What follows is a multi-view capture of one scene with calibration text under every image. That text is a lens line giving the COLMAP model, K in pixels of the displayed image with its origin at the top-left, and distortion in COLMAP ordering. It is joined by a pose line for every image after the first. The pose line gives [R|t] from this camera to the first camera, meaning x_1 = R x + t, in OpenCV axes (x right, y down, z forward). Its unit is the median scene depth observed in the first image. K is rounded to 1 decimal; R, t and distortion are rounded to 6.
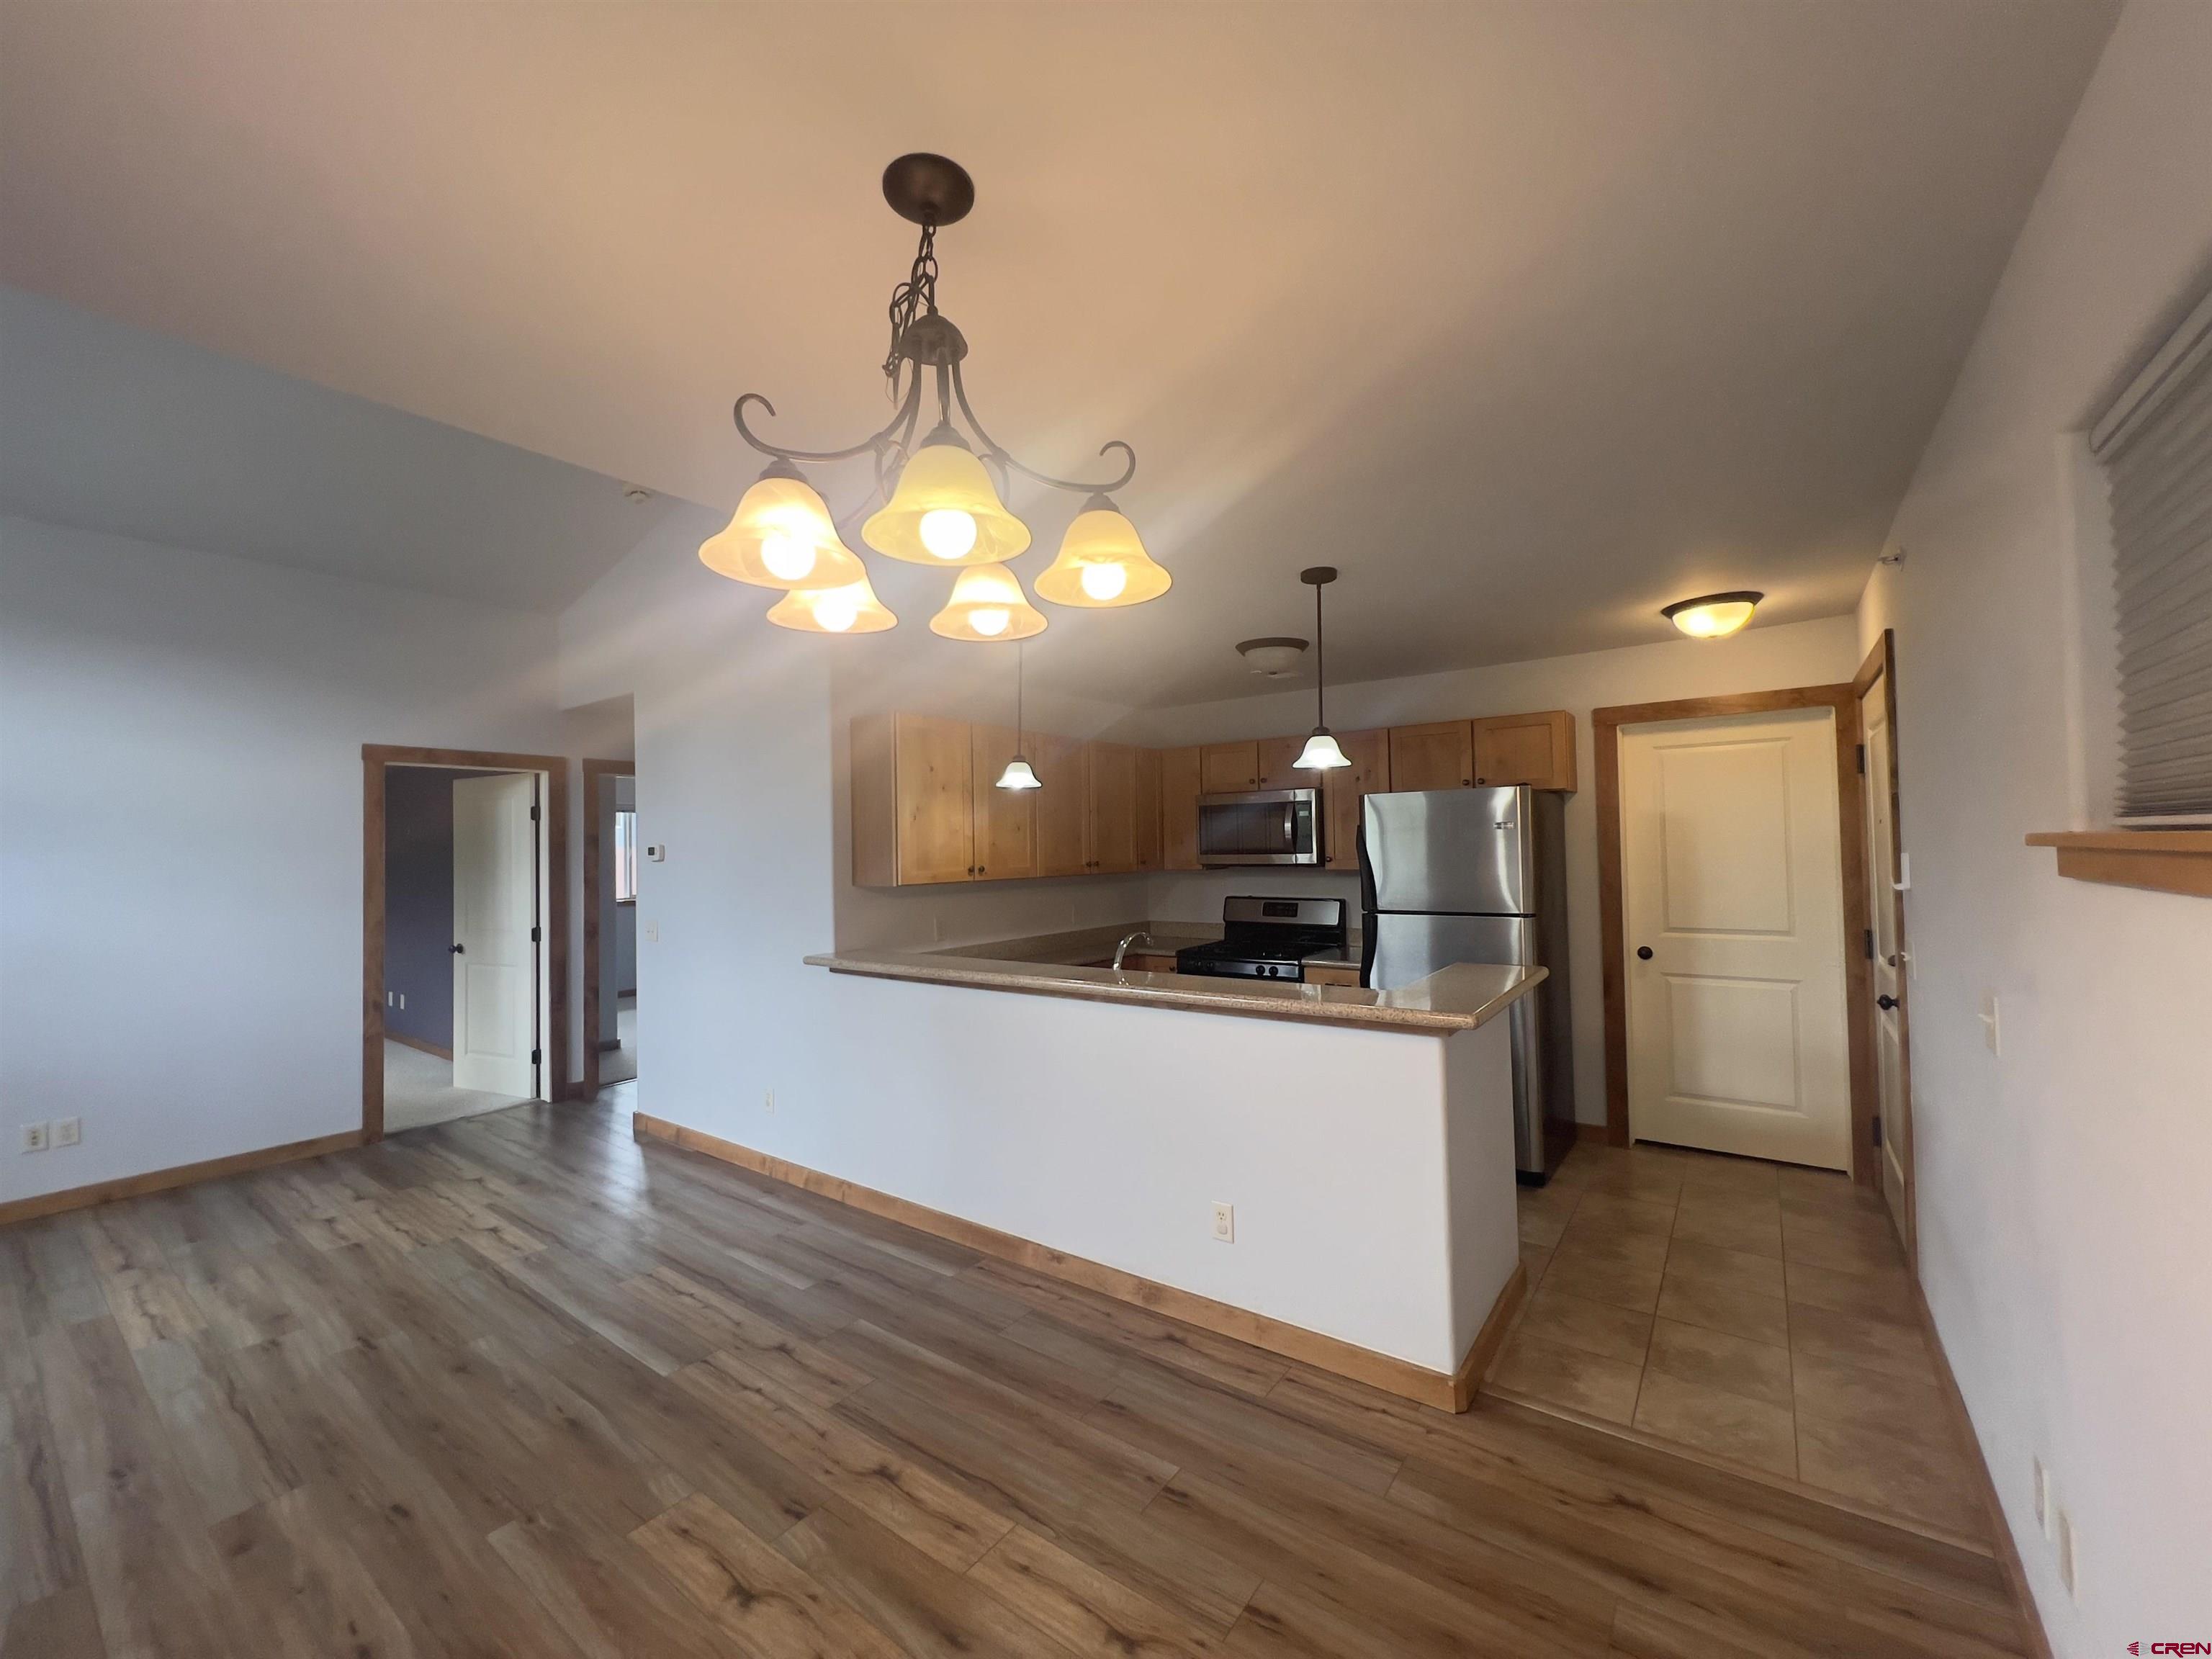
lens RADIAL K [[878.3, 0, 1108.5], [0, 878.3, 828.5], [0, 0, 1]] dist [-0.000817, 0.001213]
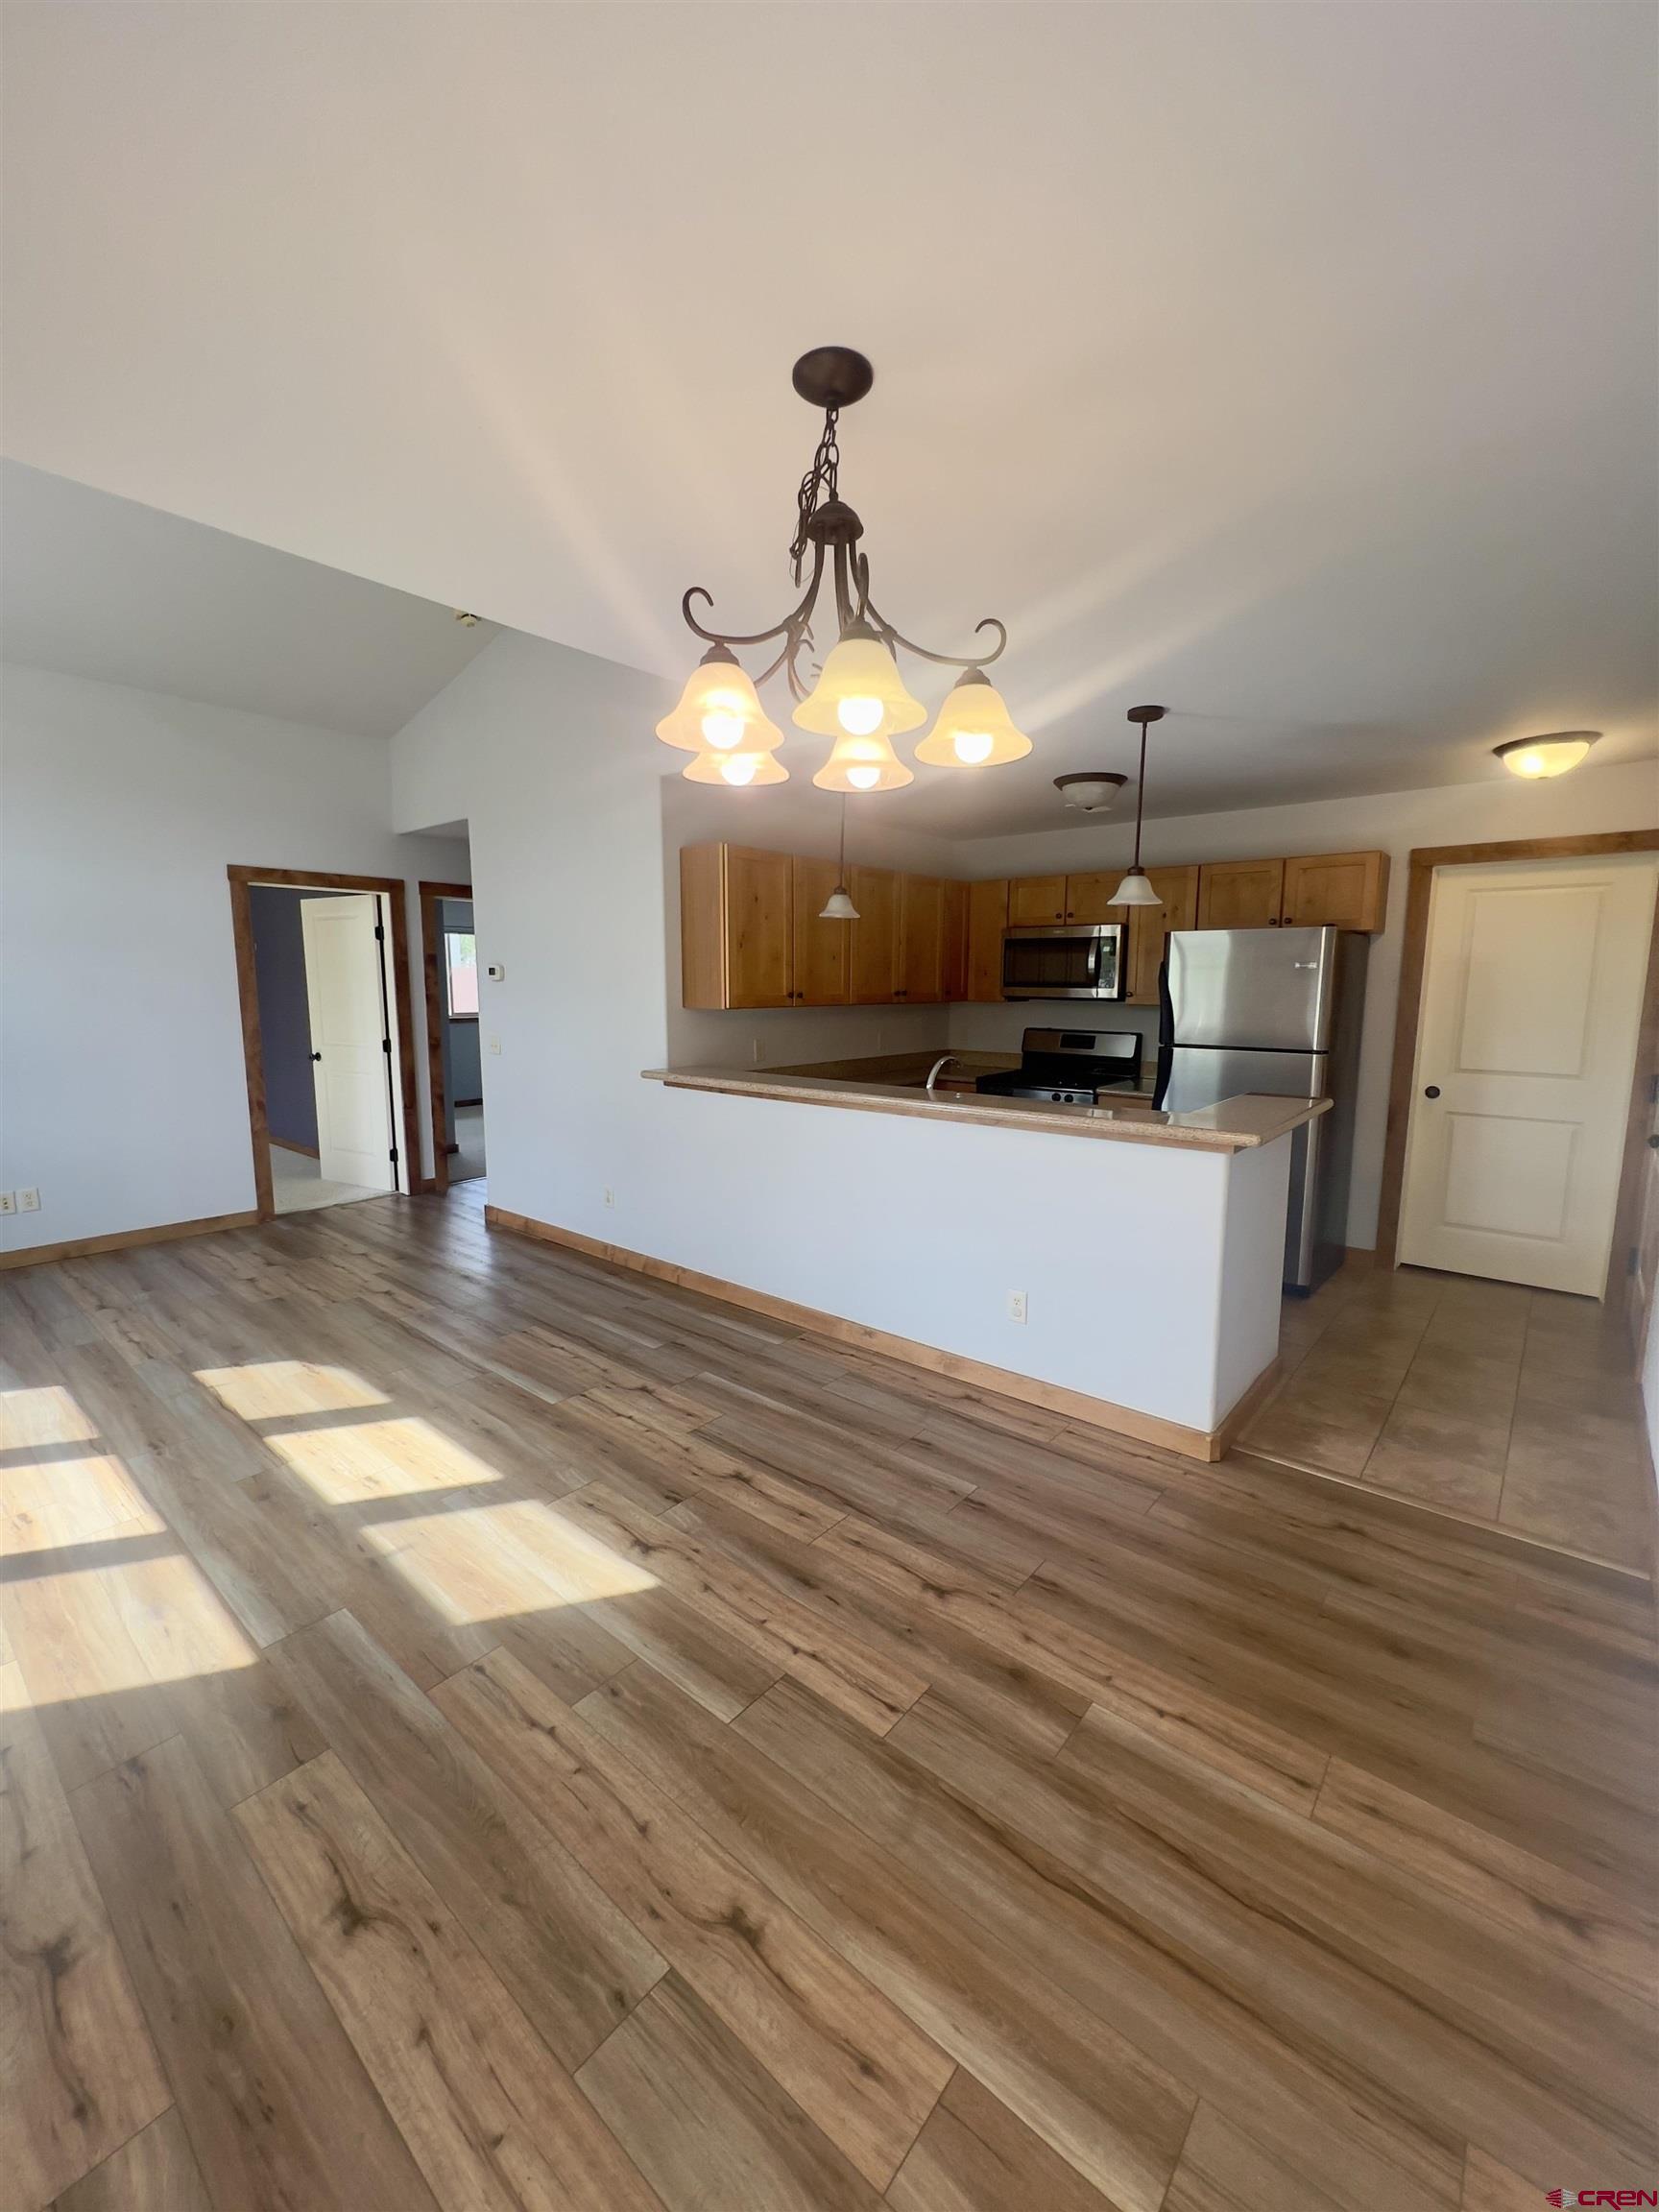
lens RADIAL K [[878.3, 0, 843.1], [0, 878.3, 1101.0], [0, 0, 1]] dist [-0.000817, 0.001213]
pose [[0.997949, 0.031691, -0.055620, -0.036654], [-0.022386, 0.986771, 0.160569, 0.001001], [0.059972, -0.158994, 0.985456, -0.091271]]
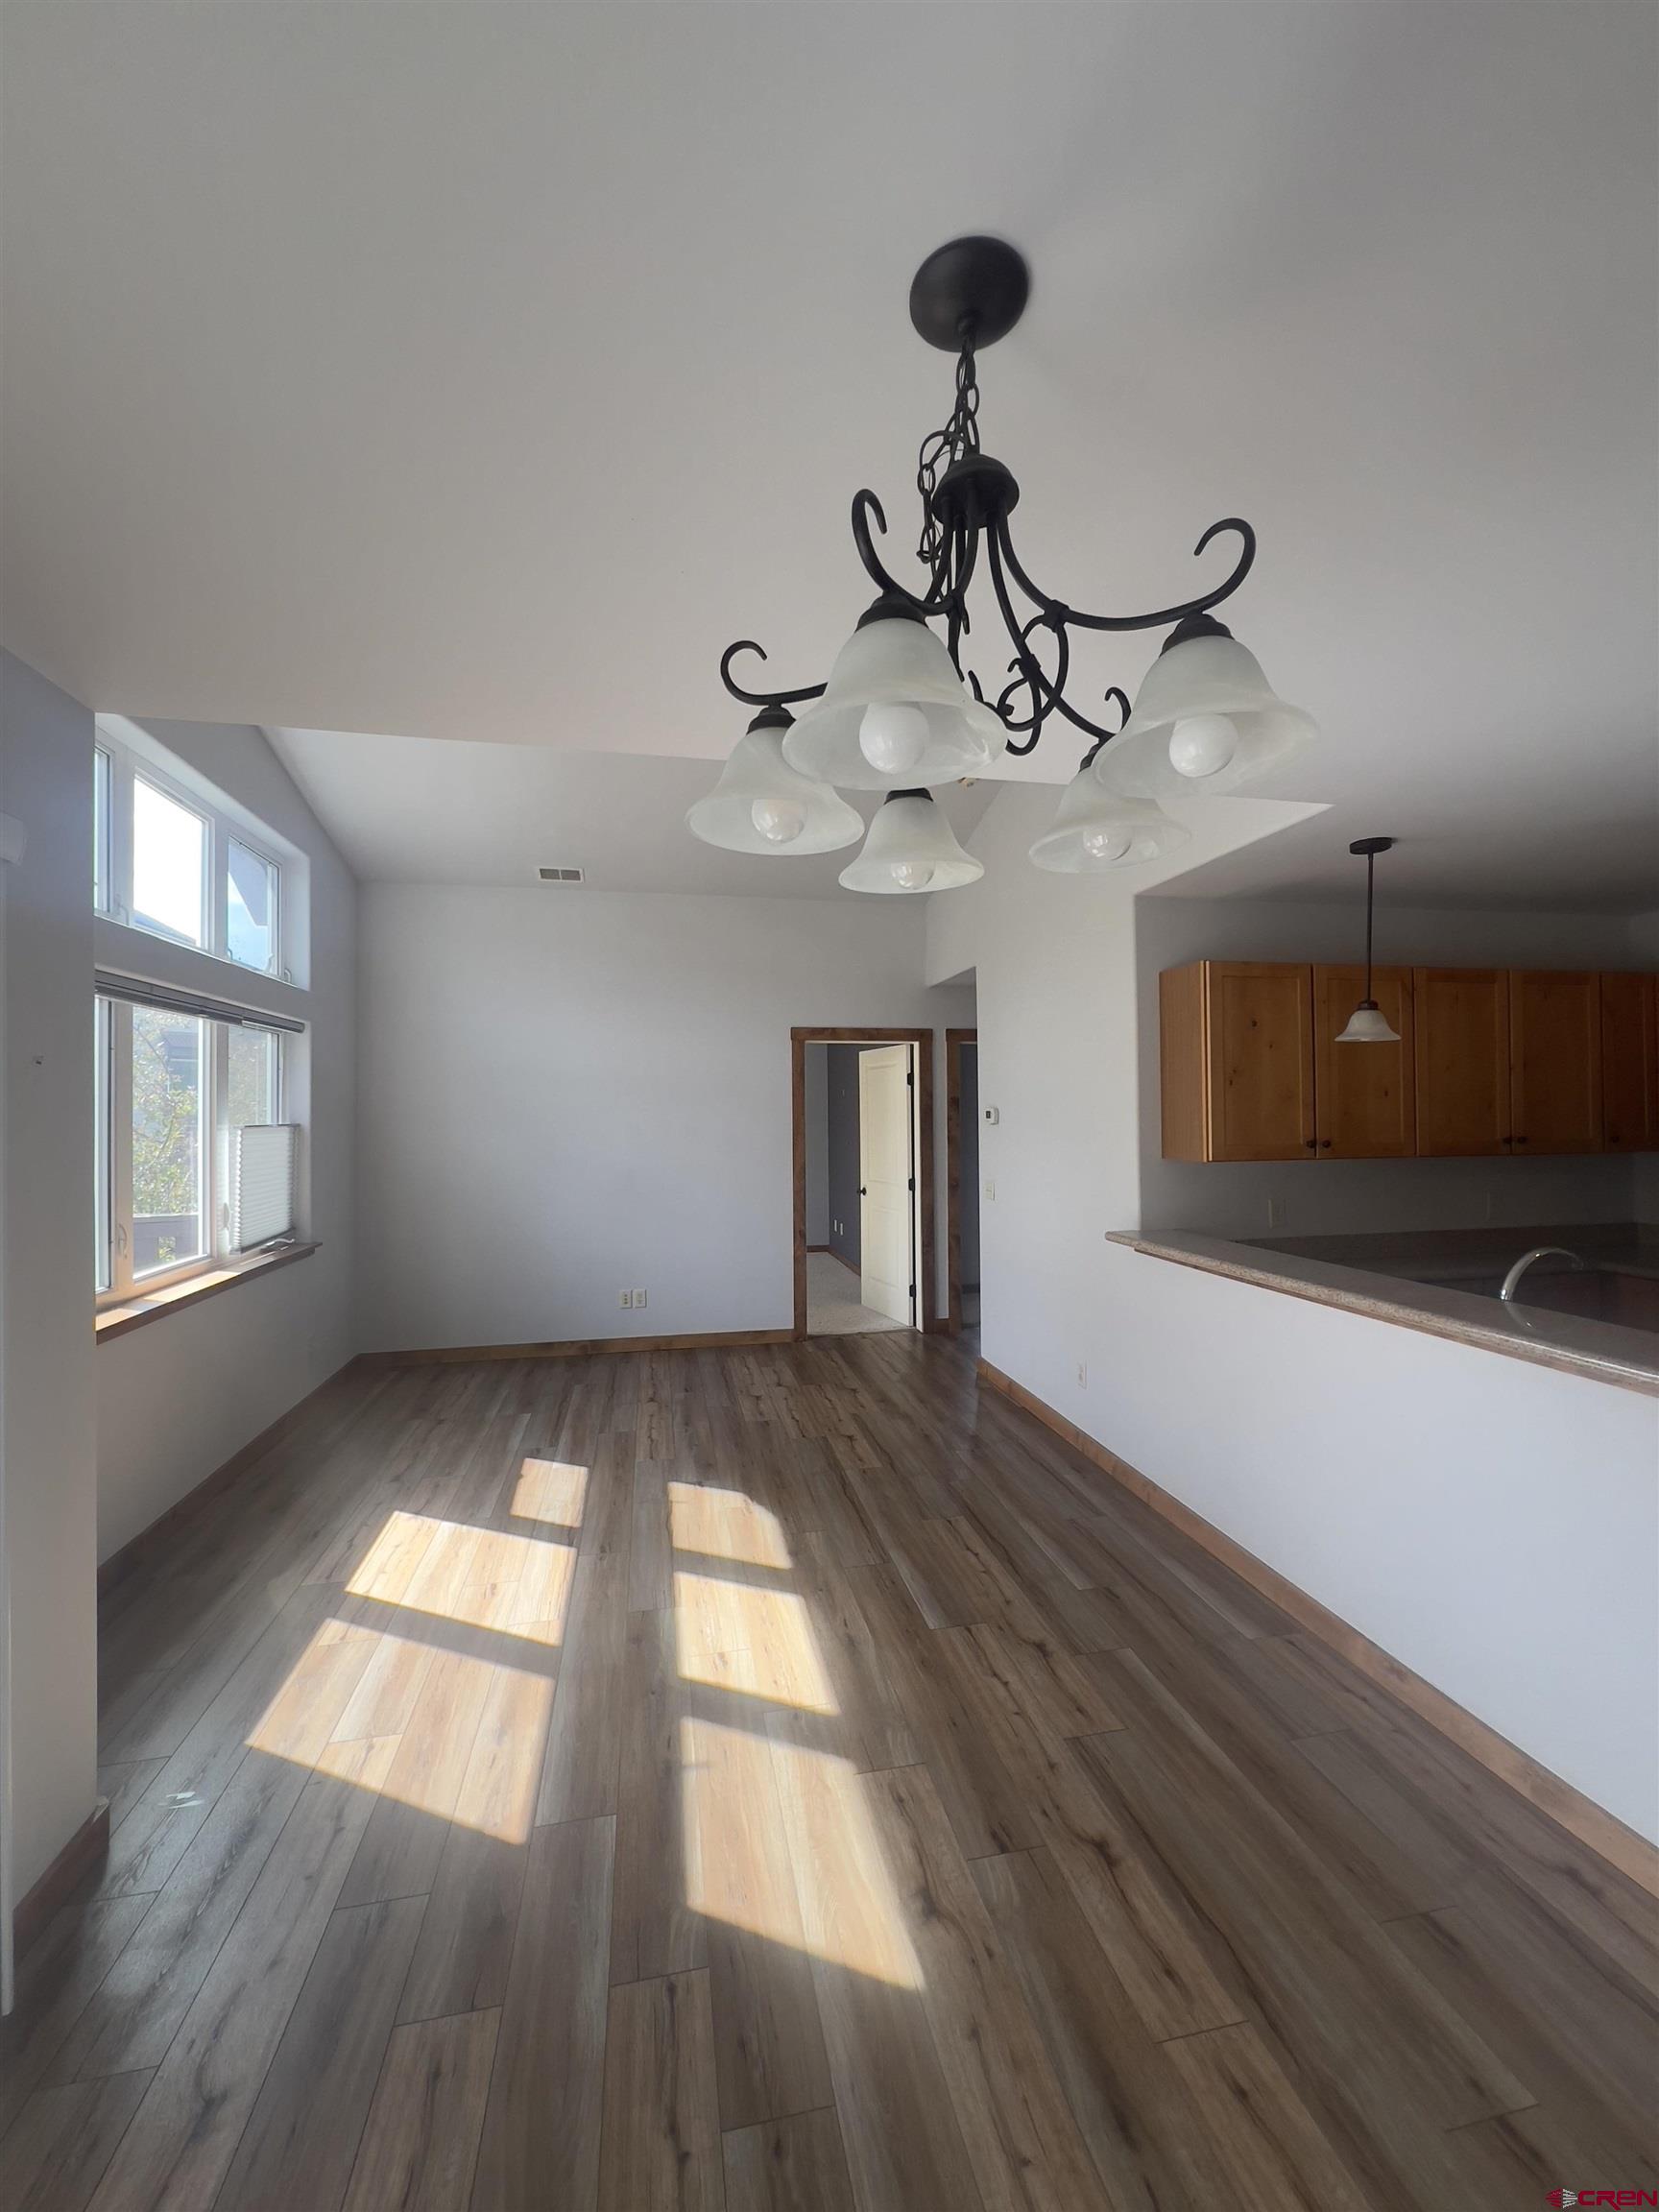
lens RADIAL K [[903.6, 0, 839.2], [0, 903.6, 1101.3], [0, 0, 1]] dist [0.003239, -0.000039]
pose [[0.745999, 0.006680, -0.665914, 0.091600], [0.009017, 0.999757, 0.020131, -0.014168], [0.665886, -0.021023, 0.745757, 0.117625]]
